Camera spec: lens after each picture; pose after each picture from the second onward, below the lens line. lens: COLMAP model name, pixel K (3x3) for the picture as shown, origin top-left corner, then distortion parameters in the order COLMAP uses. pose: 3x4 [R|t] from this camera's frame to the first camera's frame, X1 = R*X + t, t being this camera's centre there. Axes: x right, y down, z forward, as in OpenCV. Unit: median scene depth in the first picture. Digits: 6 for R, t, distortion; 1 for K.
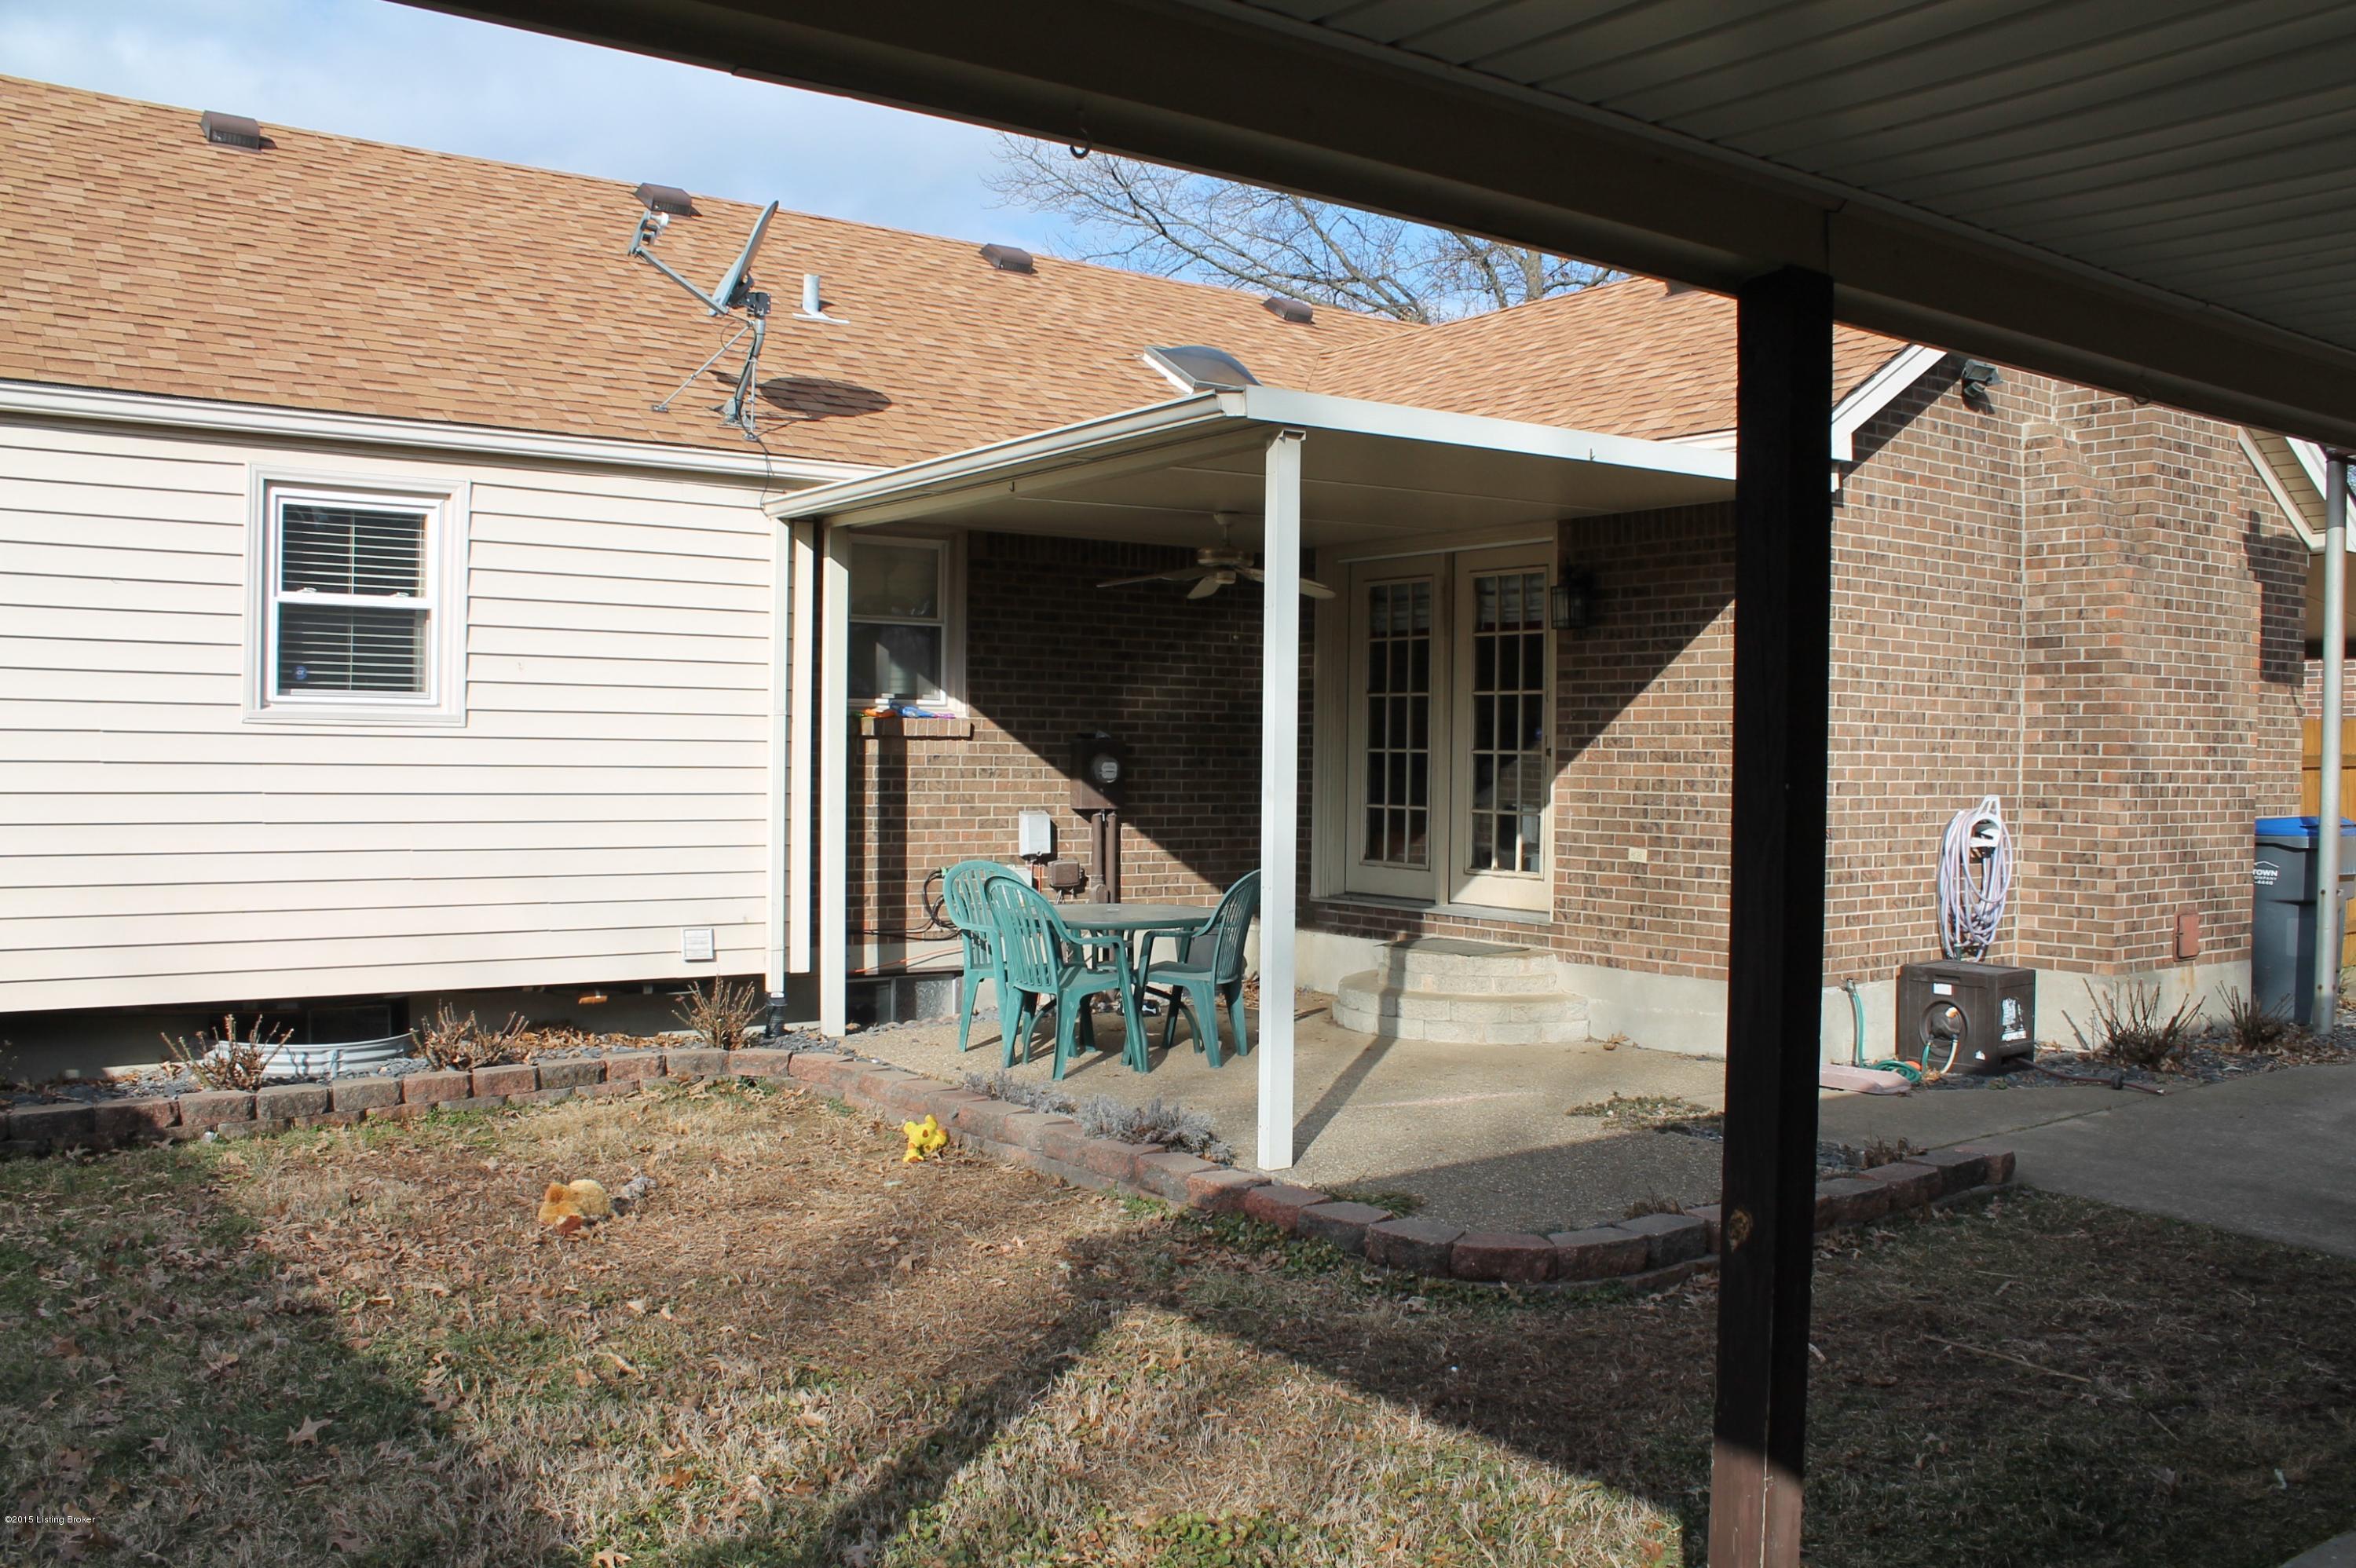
lens RADIAL K [[1981.7, 0, 1216.7], [0, 1981.7, 789.8], [0, 0, 1]] dist [-0.168739, 0.152608]
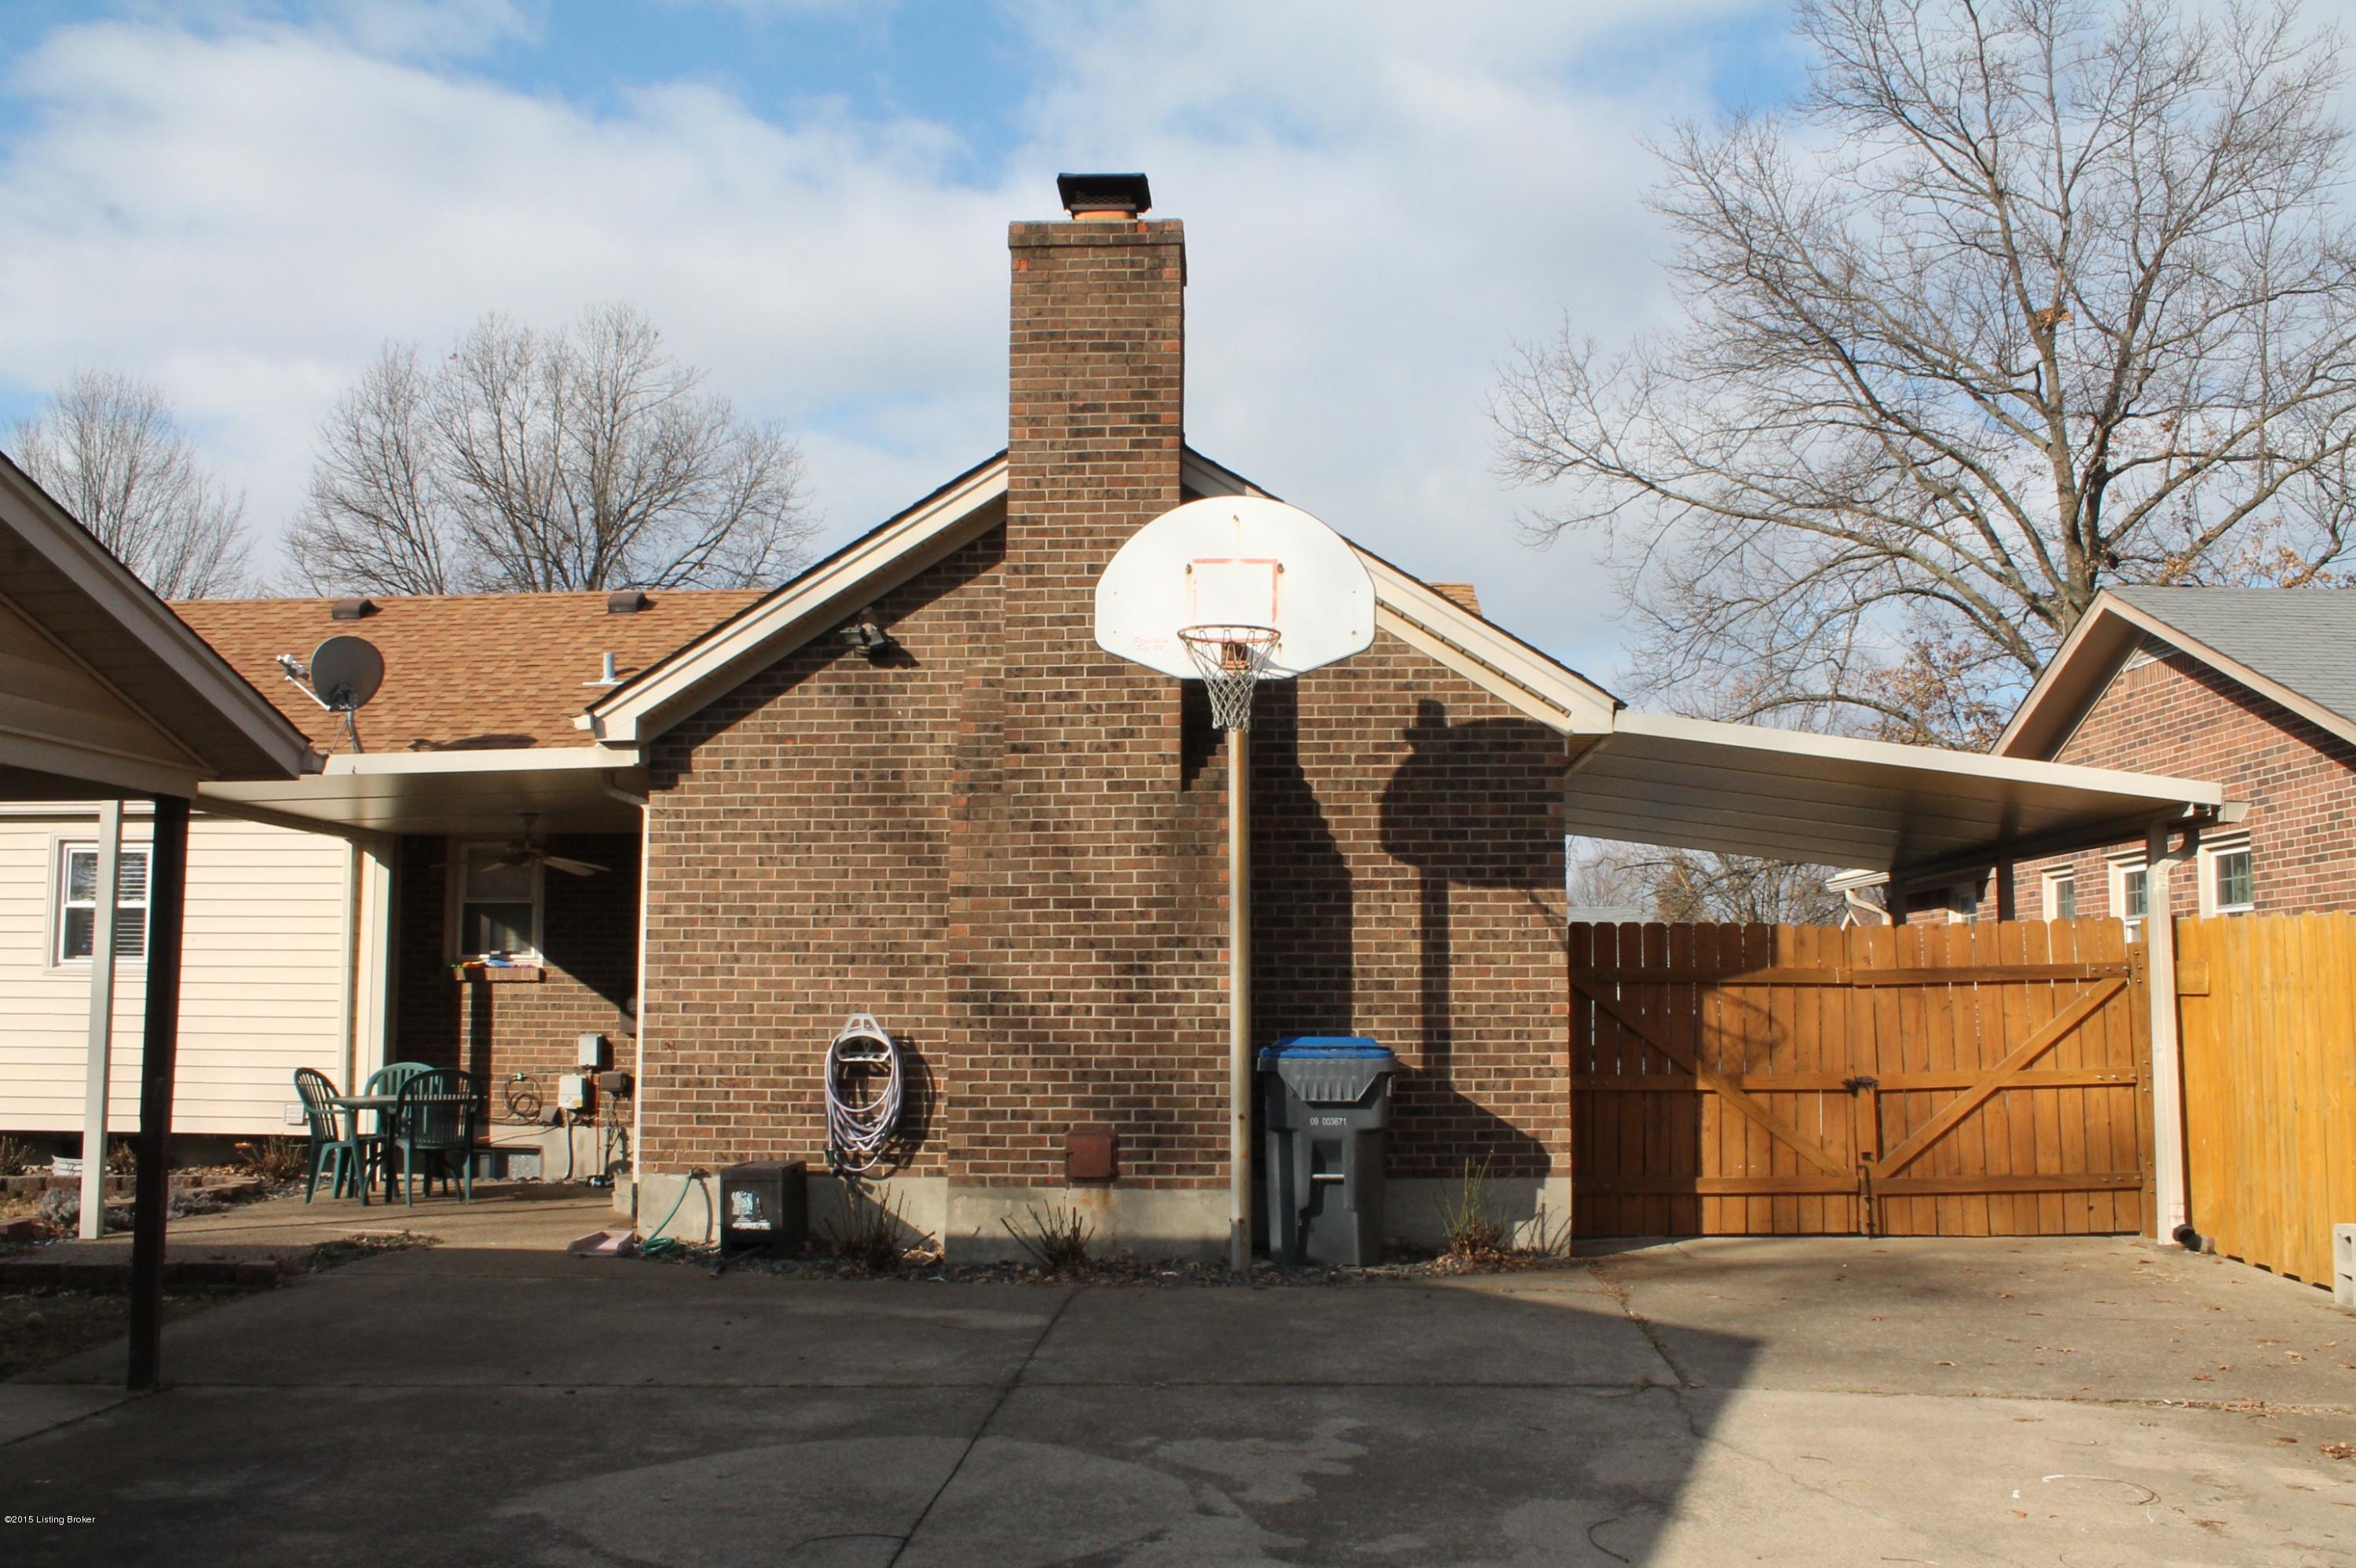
lens RADIAL K [[1986.9, 0, 1189.0], [0, 1986.9, 811.6], [0, 0, 1]] dist [-0.165184, 0.154766]
pose [[0.774299, -0.075283, -0.628325, 1.238738], [-0.001374, 0.992696, -0.120633, 0.023217], [0.632818, 0.094269, 0.768541, 0.240605]]
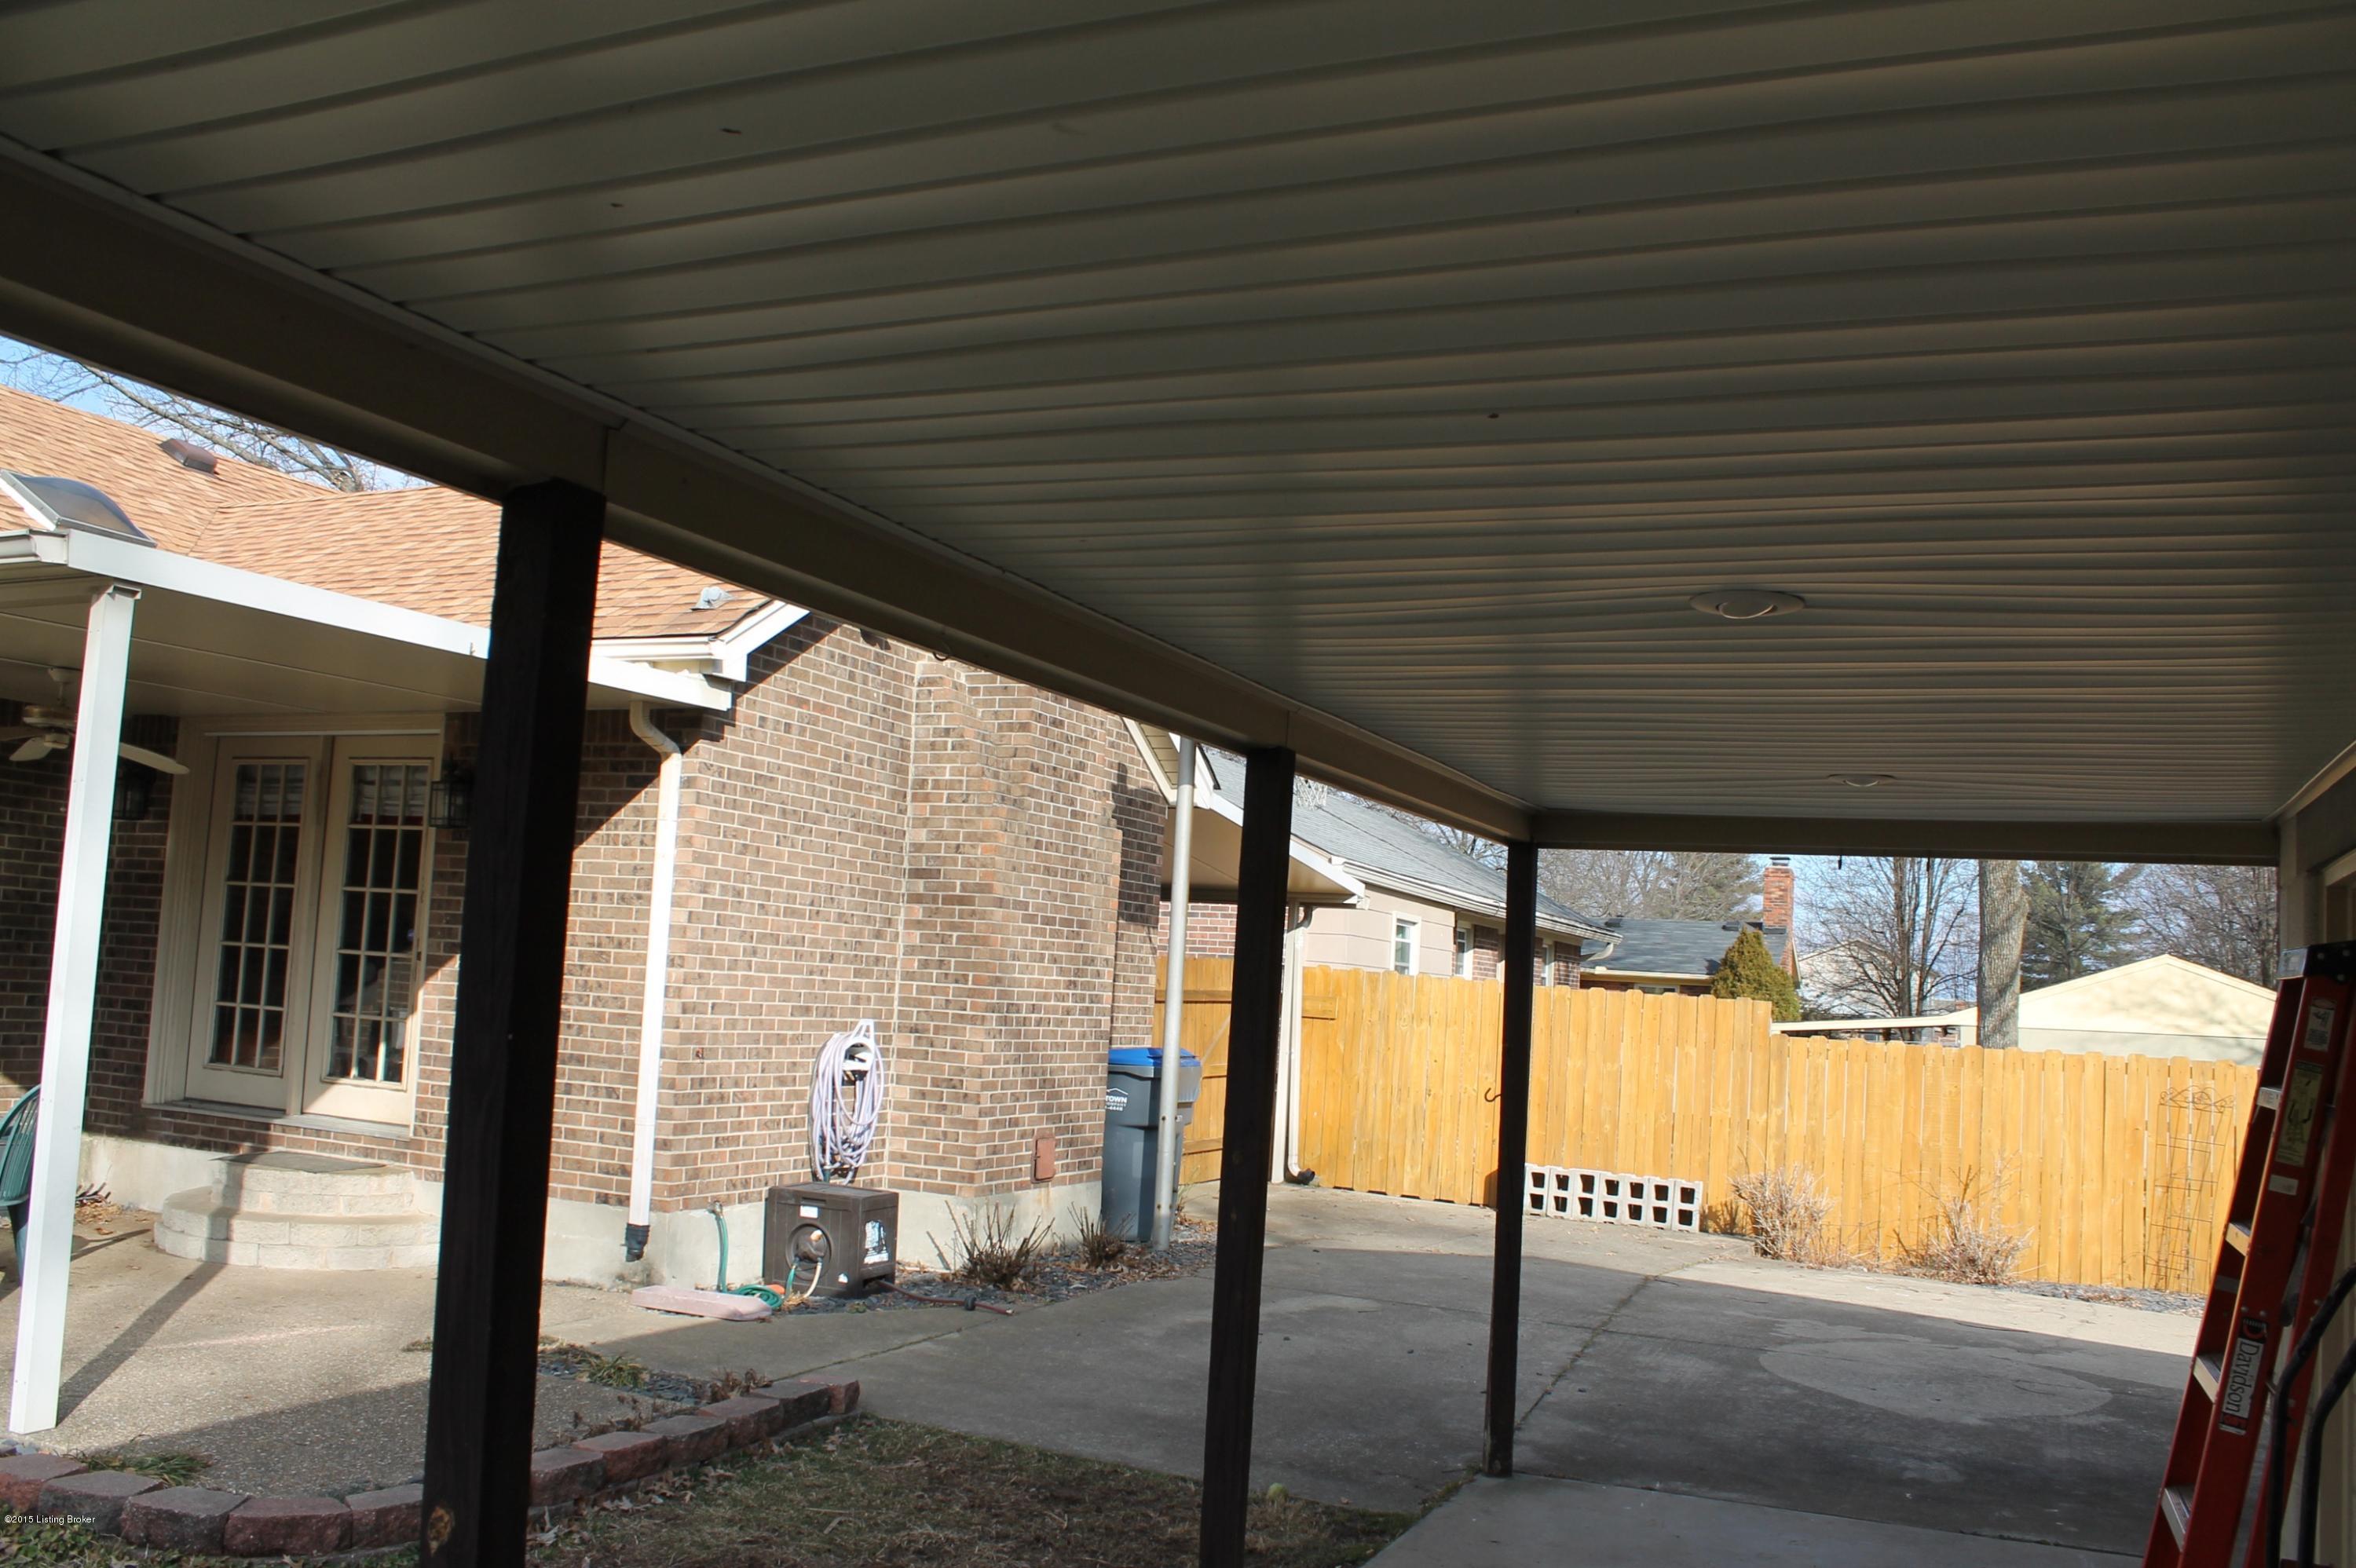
lens RADIAL K [[1986.9, 0, 1189.0], [0, 1986.9, 811.6], [0, 0, 1]] dist [-0.165184, 0.154766]
pose [[0.864883, 0.079794, 0.495590, 0.023121], [-0.033104, 0.994202, -0.102303, -0.005356], [-0.500880, 0.072074, 0.862510, 0.009942]]
